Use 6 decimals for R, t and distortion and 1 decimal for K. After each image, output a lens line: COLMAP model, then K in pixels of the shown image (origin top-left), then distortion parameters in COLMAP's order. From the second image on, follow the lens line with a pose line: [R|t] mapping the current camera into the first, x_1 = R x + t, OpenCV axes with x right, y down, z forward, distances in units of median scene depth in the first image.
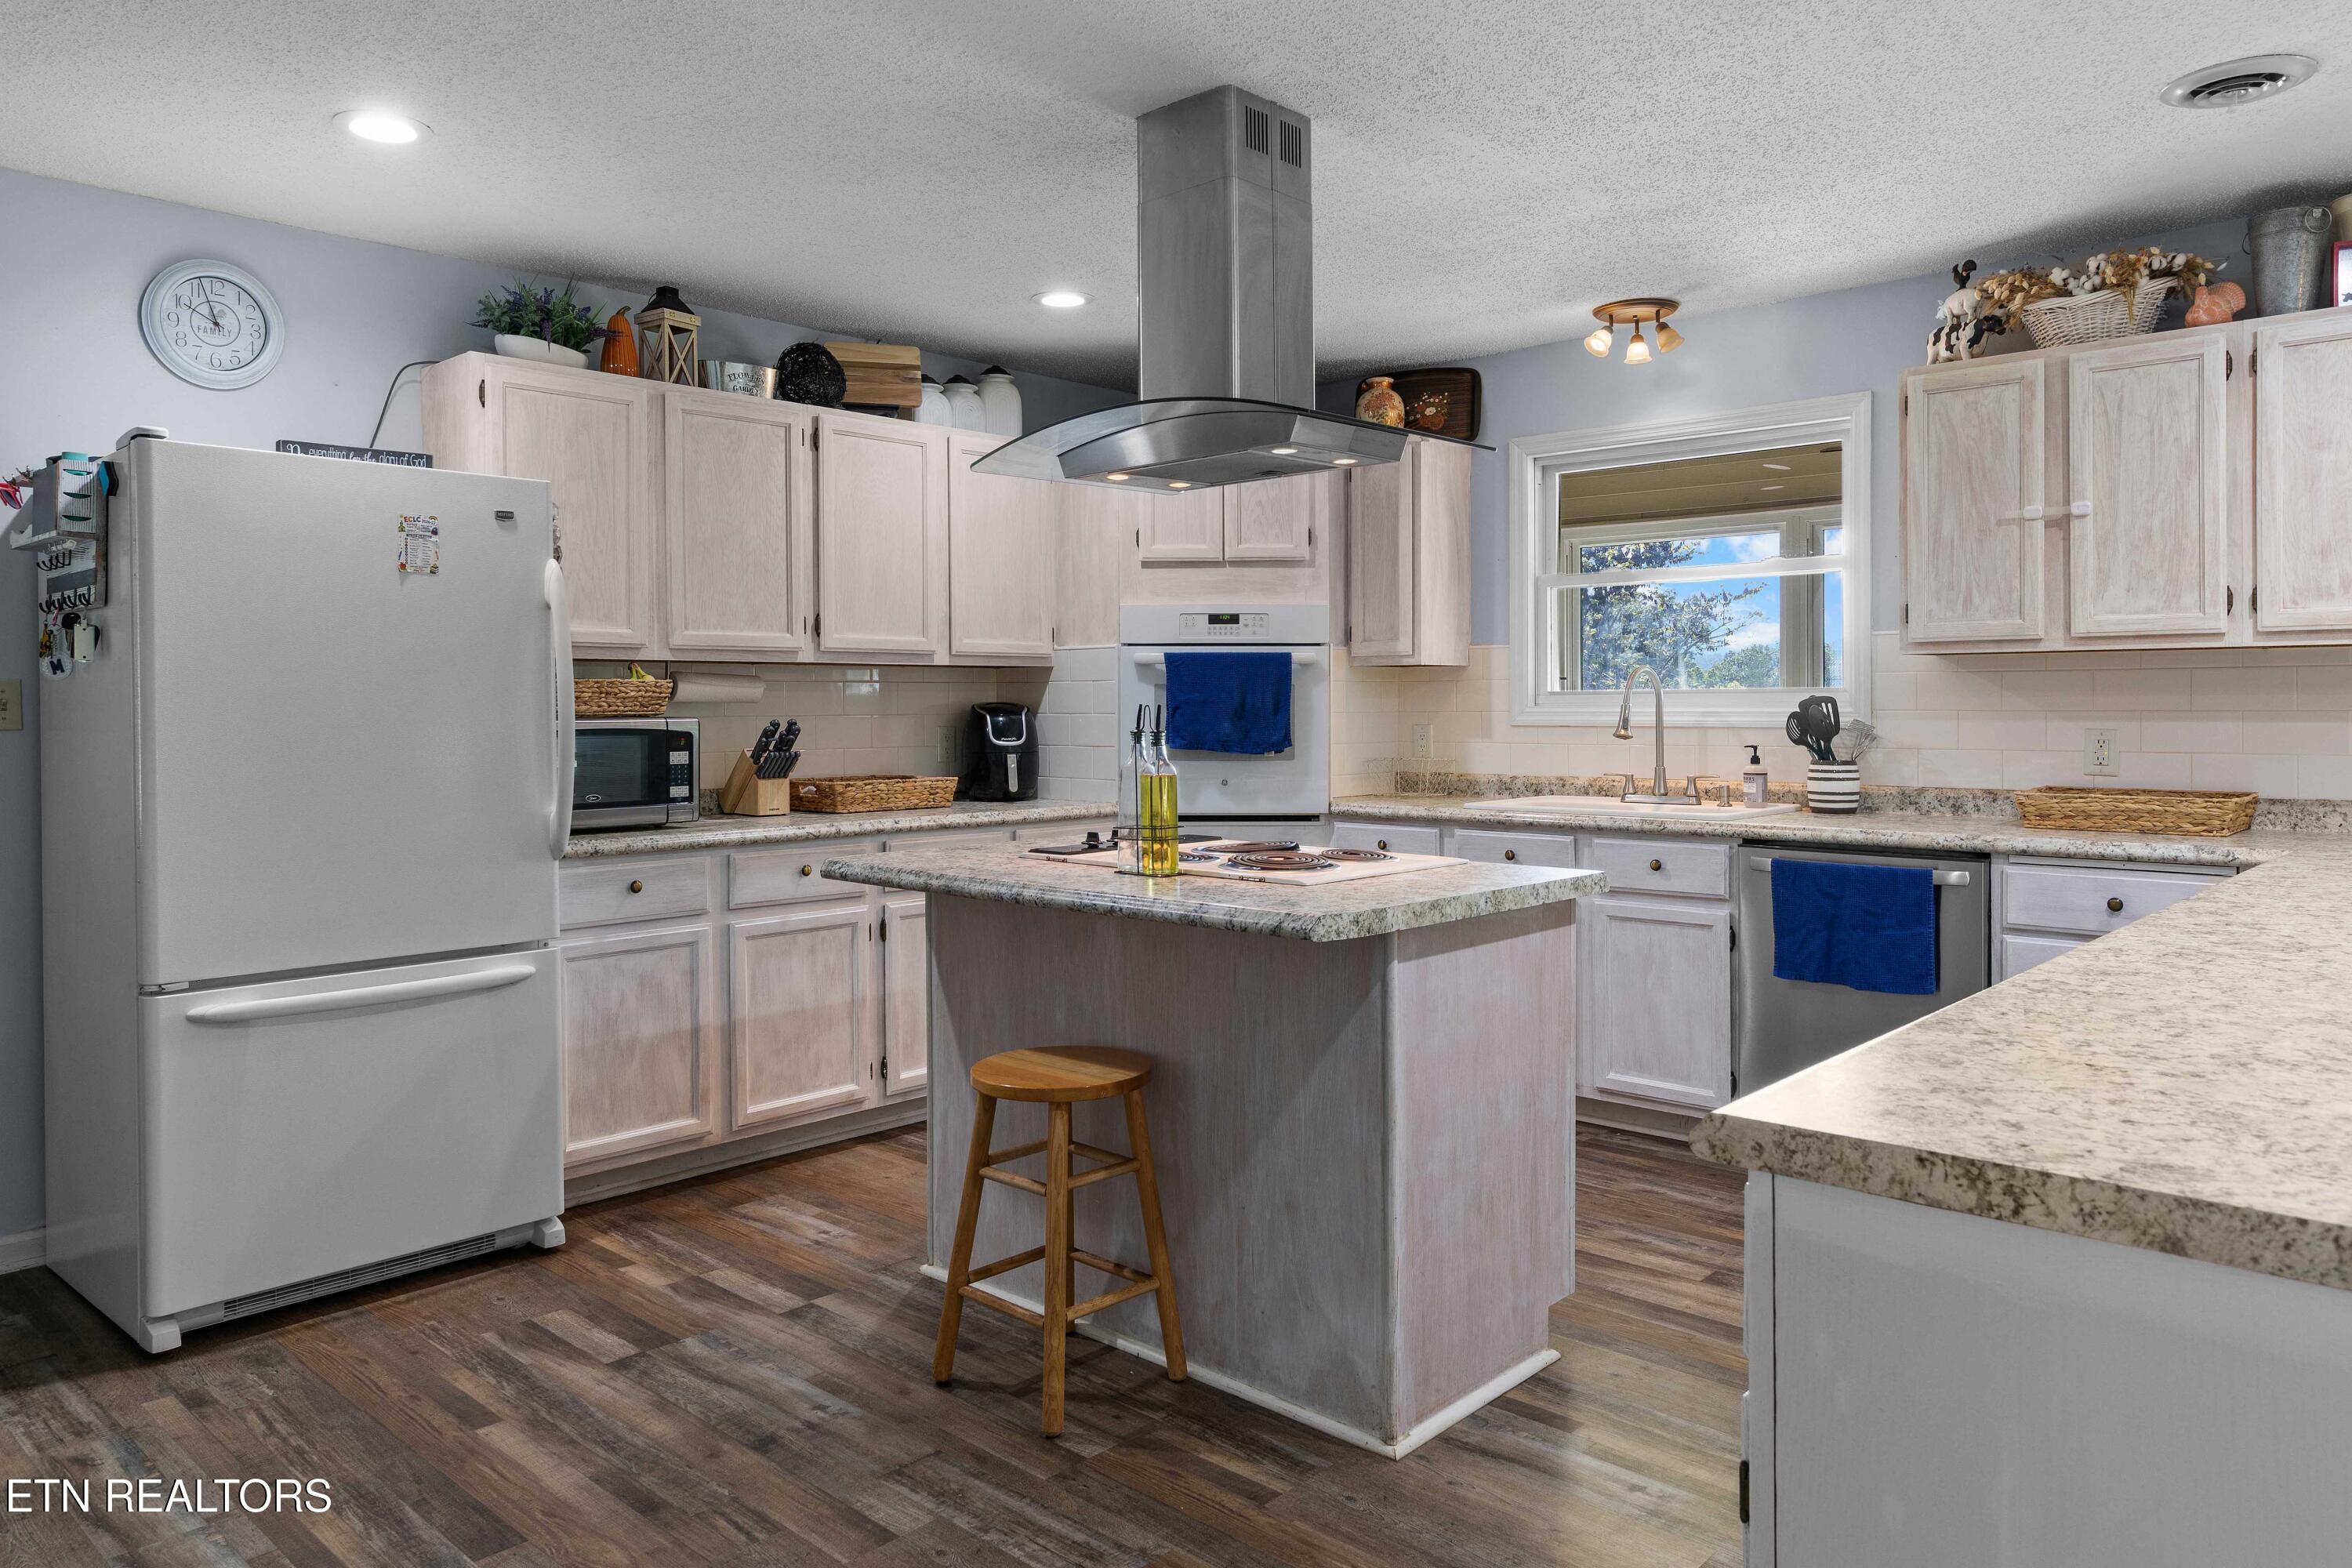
lens RADIAL K [[1572.5, 0, 1155.5], [0, 1572.5, 713.6], [0, 0, 1]] dist [0.006219, 0.000952]
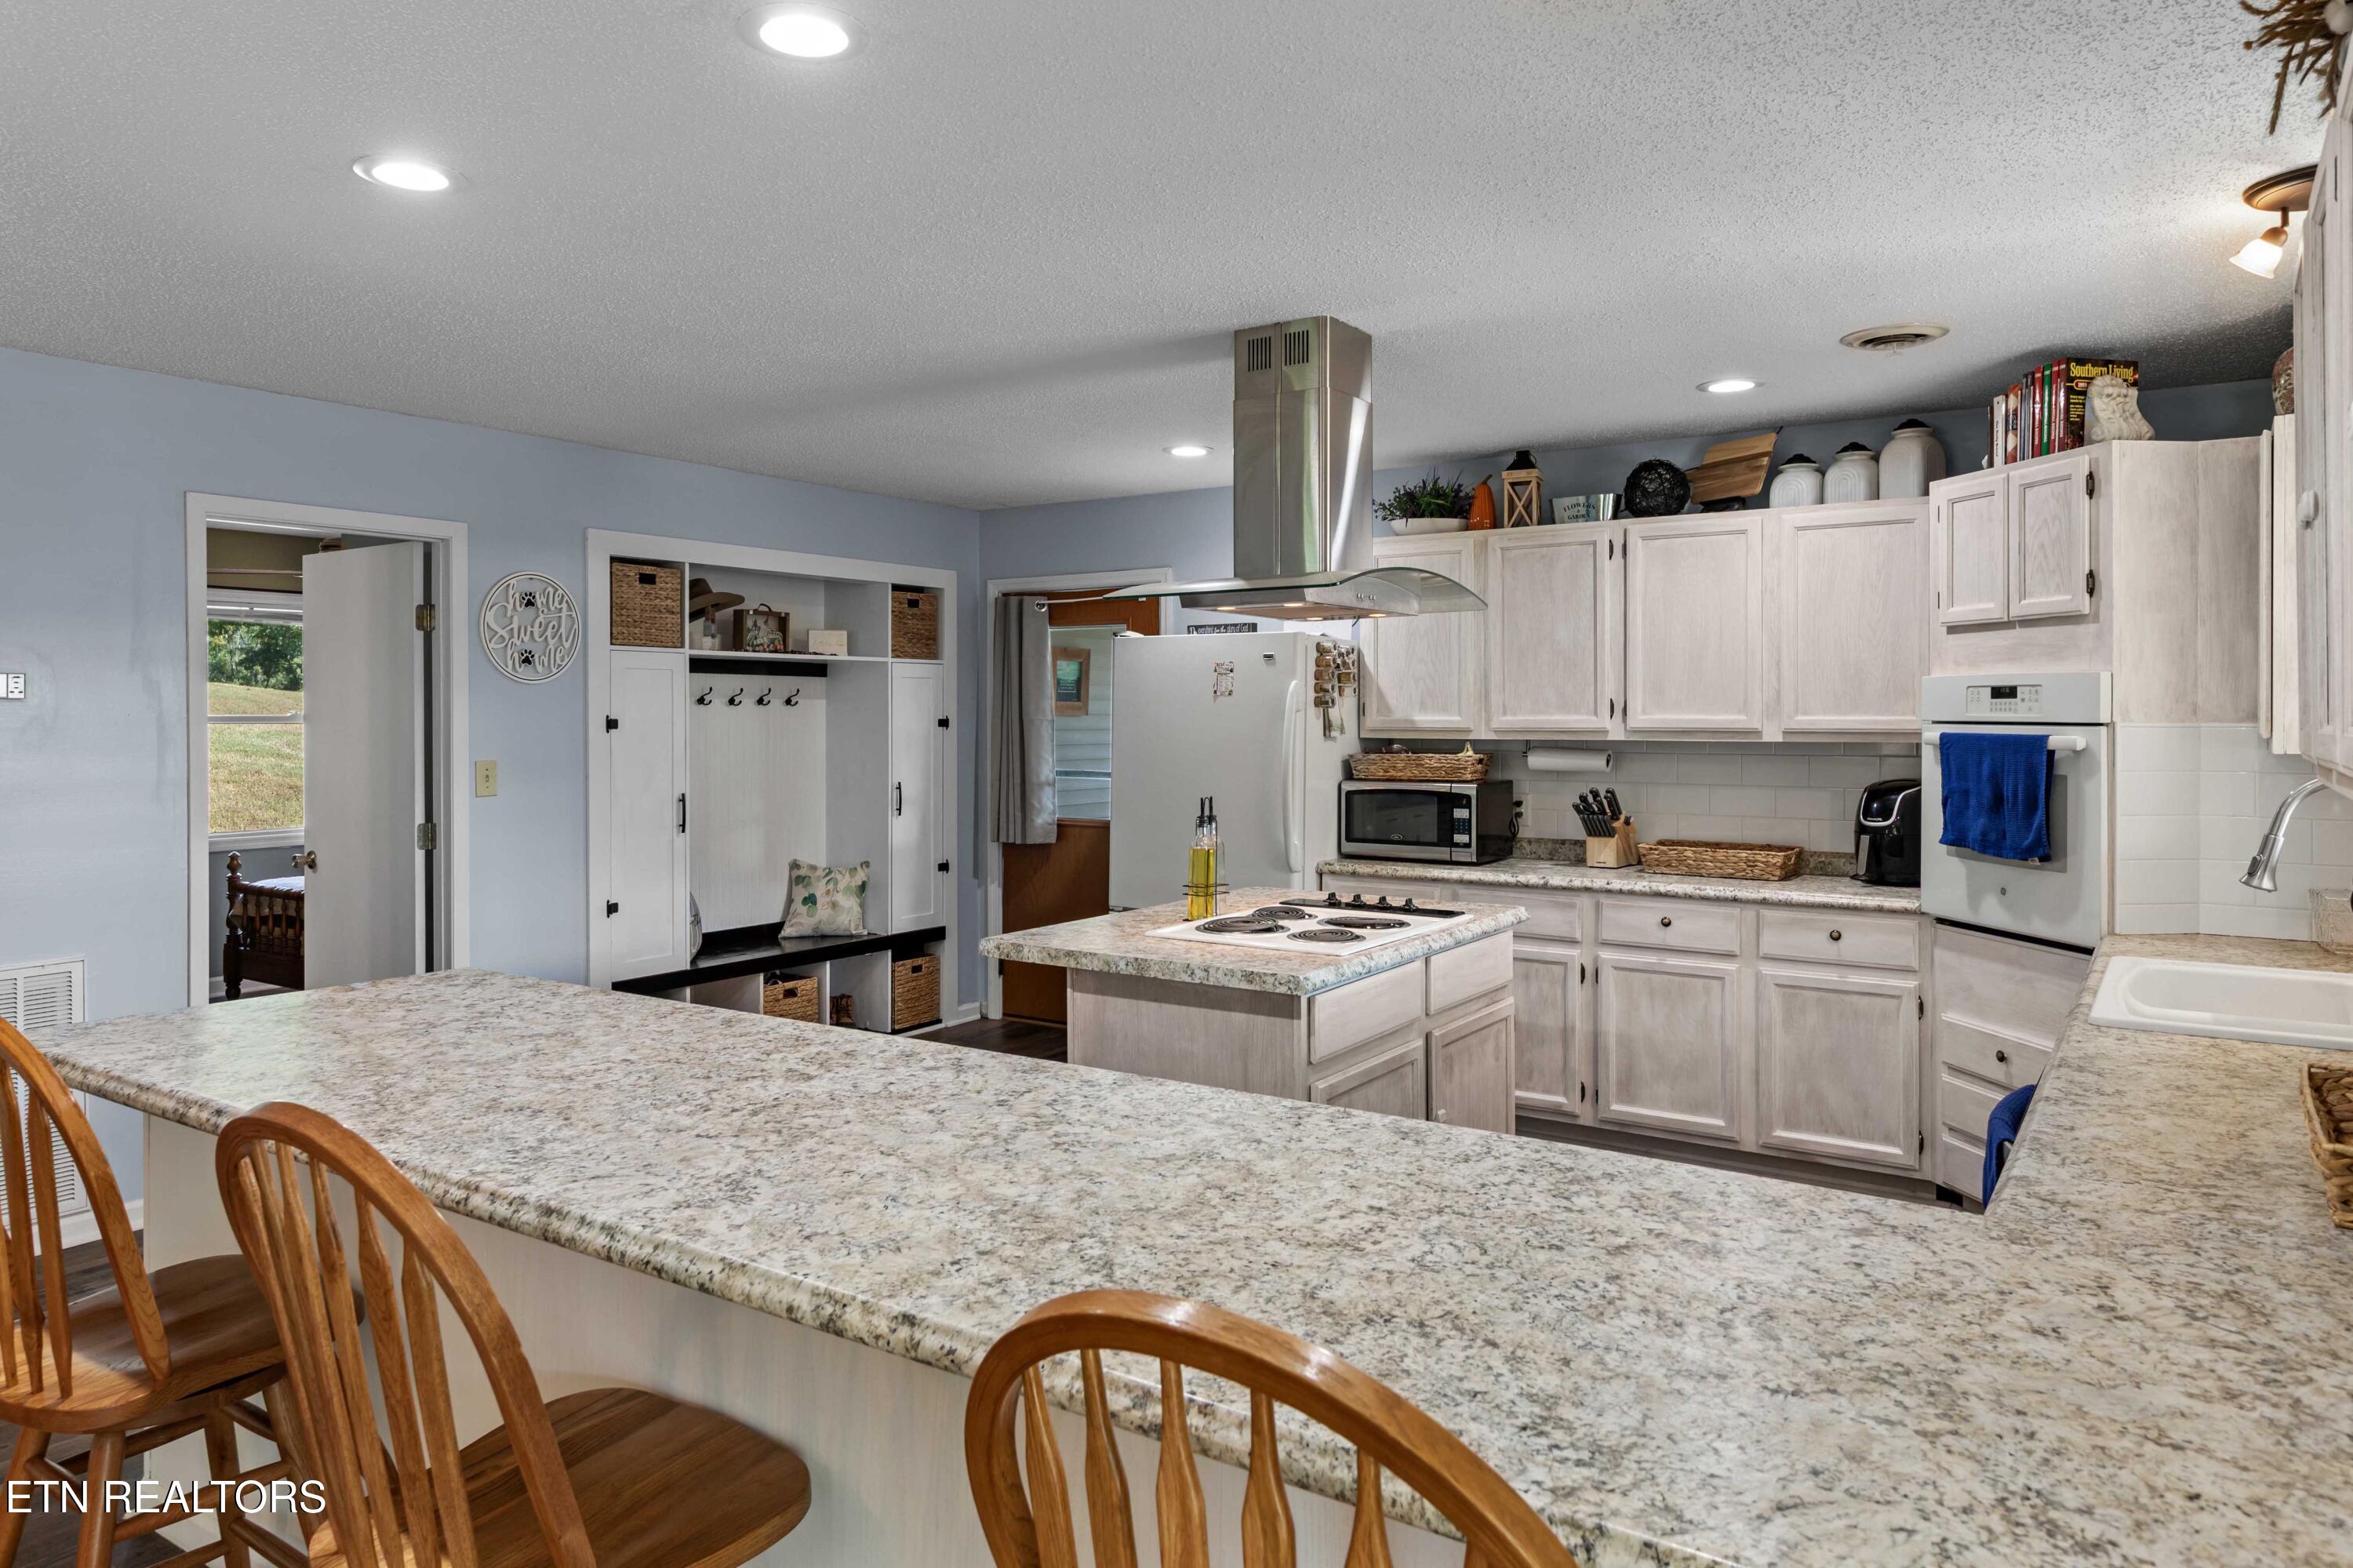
lens RADIAL K [[1518.1, 0, 1119.8], [0, 1518.1, 717.2], [0, 0, 1]] dist [0.006056, 0.000616]
pose [[0.139990, 0.006761, -0.990130, 0.932433], [-0.006184, 0.999963, 0.005954, -0.059581], [0.990134, 0.005290, 0.140026, 0.523432]]
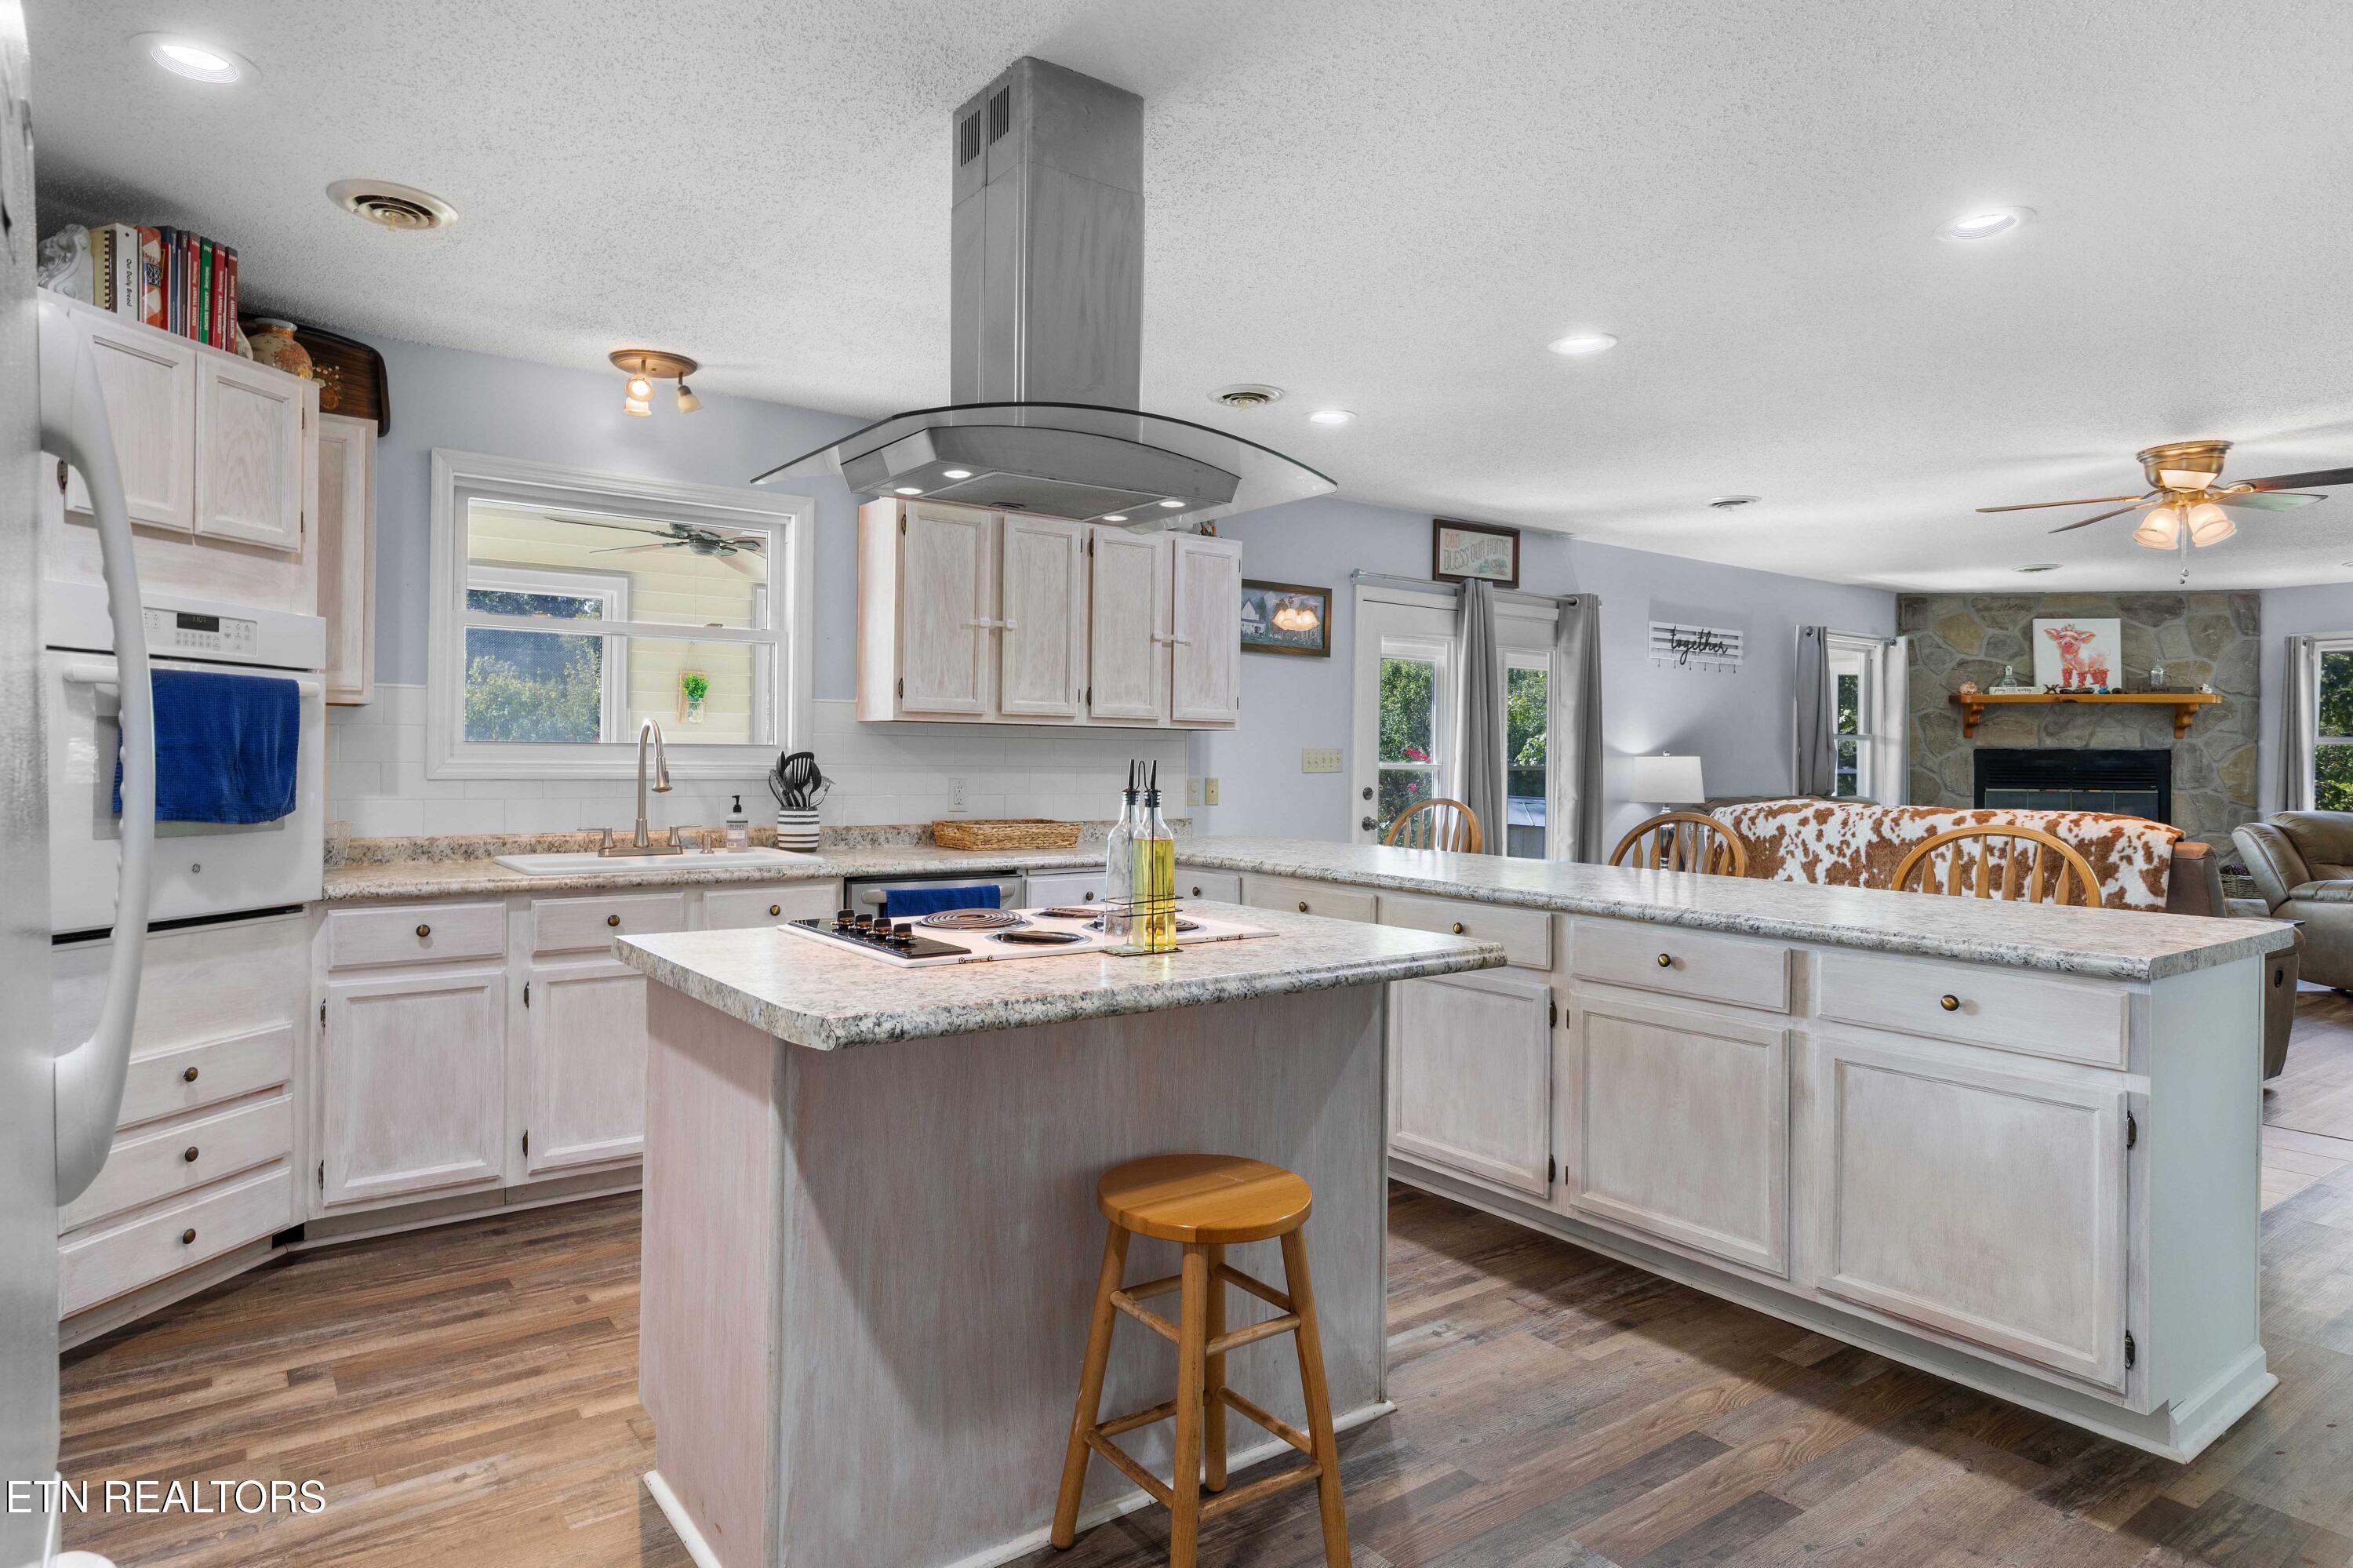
lens RADIAL K [[1315.6, 0, 1125.3], [0, 1315.6, 758.7], [0, 0, 1]] dist [0.008257, -0.000697]
pose [[0.195255, 0.007427, 0.980724, -0.519977], [-0.005521, 0.999964, -0.006473, -0.001238], [-0.980737, -0.004151, 0.195289, 0.615290]]
